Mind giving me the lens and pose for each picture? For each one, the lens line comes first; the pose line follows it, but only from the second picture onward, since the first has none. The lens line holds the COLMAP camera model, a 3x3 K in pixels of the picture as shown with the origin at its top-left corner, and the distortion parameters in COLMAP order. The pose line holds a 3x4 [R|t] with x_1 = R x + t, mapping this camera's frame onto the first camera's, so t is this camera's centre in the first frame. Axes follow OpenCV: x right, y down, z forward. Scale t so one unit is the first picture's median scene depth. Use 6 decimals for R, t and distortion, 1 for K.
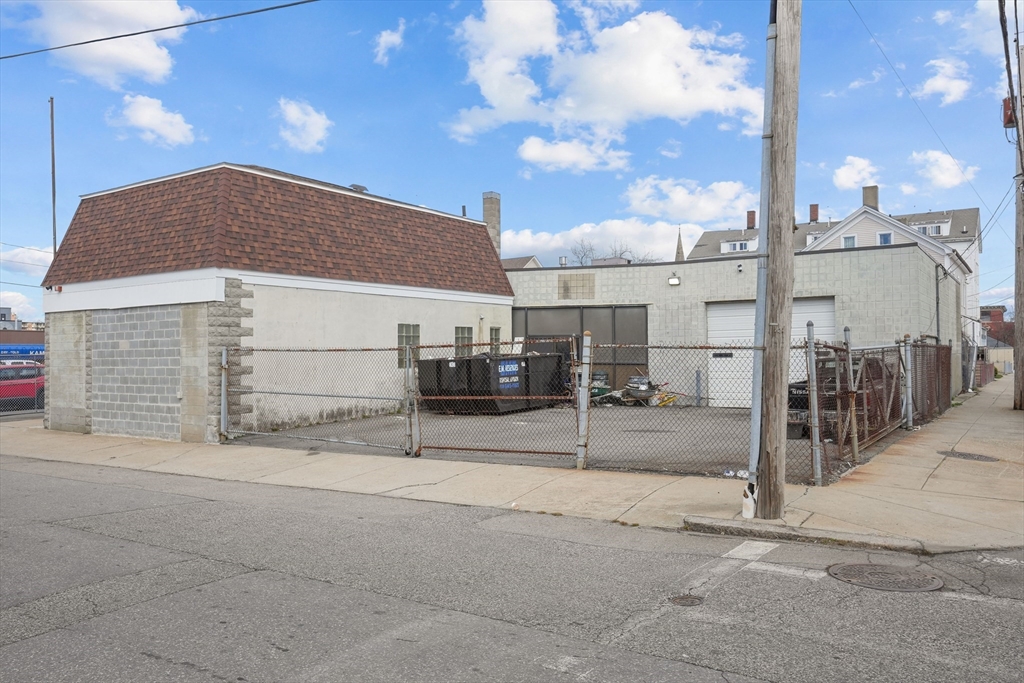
lens RADIAL K [[771.3, 0, 513.1], [0, 771.3, 328.1], [0, 0, 1]] dist [0.002871, 0.000508]
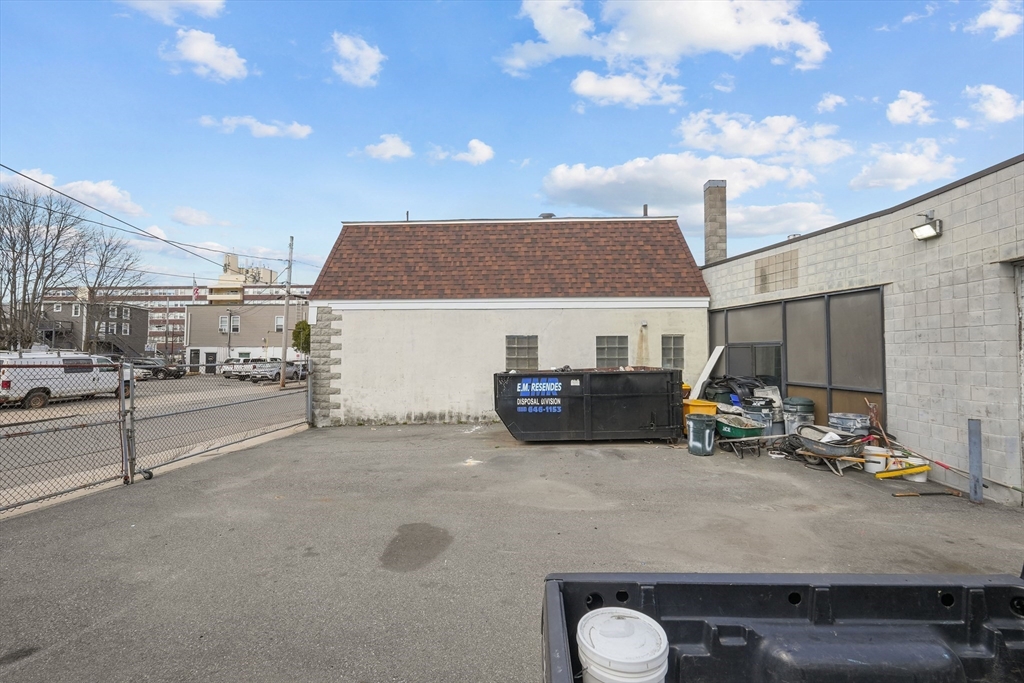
lens RADIAL K [[427.4, 0, 511.5], [0, 427.4, 337.7], [0, 0, 1]] dist [-0.008803, 0.004118]
pose [[0.513814, -0.025719, -0.857516, 0.329163], [0.022556, 0.999610, -0.016465, 0.006500], [0.857605, -0.010882, 0.514193, 0.680658]]
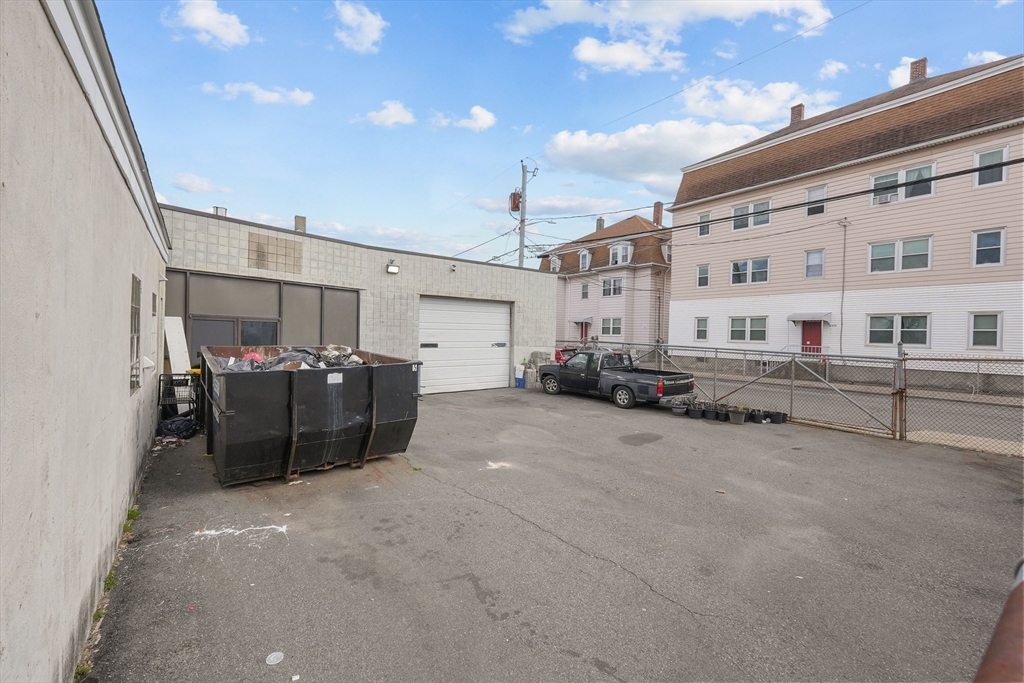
lens RADIAL K [[427.2, 0, 512.7], [0, 427.2, 337.7], [0, 0, 1]] dist [-0.007694, 0.004014]
pose [[0.332624, 0.007861, 0.943027, -0.265829], [-0.056254, 0.998350, 0.011520, 0.011175], [-0.941380, -0.056881, 0.332517, 0.730008]]
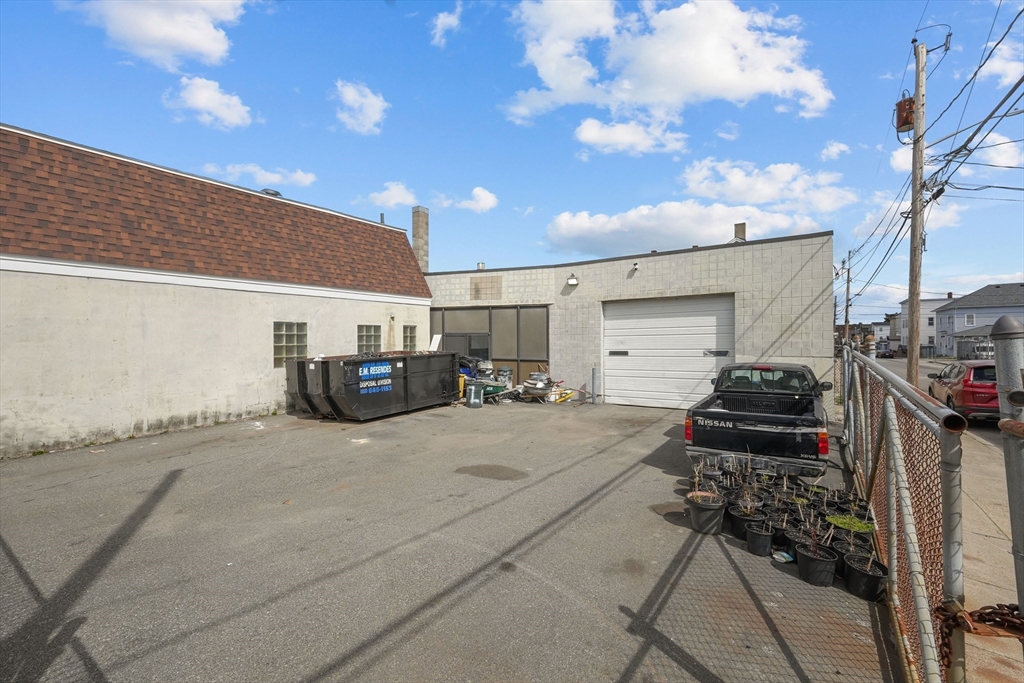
lens RADIAL K [[427.2, 0, 512.7], [0, 427.2, 337.7], [0, 0, 1]] dist [-0.007694, 0.004014]
pose [[0.999755, 0.002112, -0.022019, 0.151786], [-0.001548, 0.999671, 0.025594, 0.000232], [0.022065, -0.025553, 0.999430, 0.456296]]
